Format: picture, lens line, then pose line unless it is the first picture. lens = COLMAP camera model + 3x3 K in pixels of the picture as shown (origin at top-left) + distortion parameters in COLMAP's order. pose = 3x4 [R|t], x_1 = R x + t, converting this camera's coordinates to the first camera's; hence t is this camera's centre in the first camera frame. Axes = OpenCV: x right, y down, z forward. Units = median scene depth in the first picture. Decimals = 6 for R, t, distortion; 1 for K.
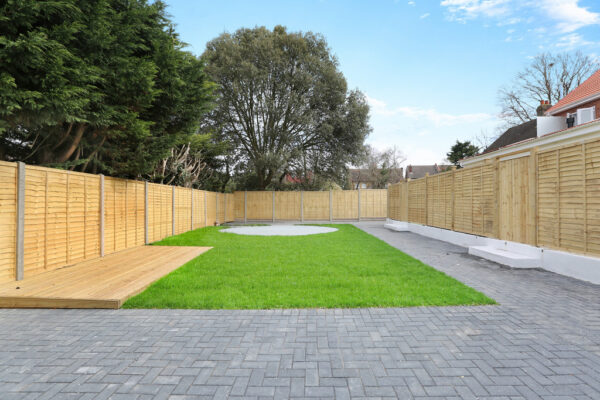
lens RADIAL K [[266.3, 0, 295.9], [0, 266.3, 201.4], [0, 0, 1]] dist [-0.048392, 0.015304]
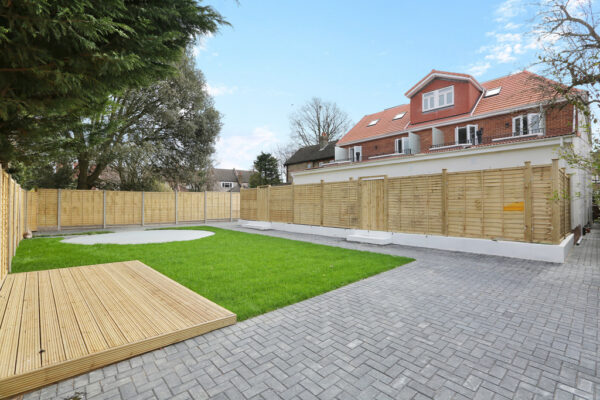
lens RADIAL K [[266.3, 0, 295.9], [0, 266.3, 201.4], [0, 0, 1]] dist [-0.048392, 0.015304]
pose [[0.737396, 0.008040, 0.675413, -0.401961], [-0.006413, 0.999967, -0.004902, -0.009992], [-0.675430, -0.000717, 0.737423, 0.048654]]
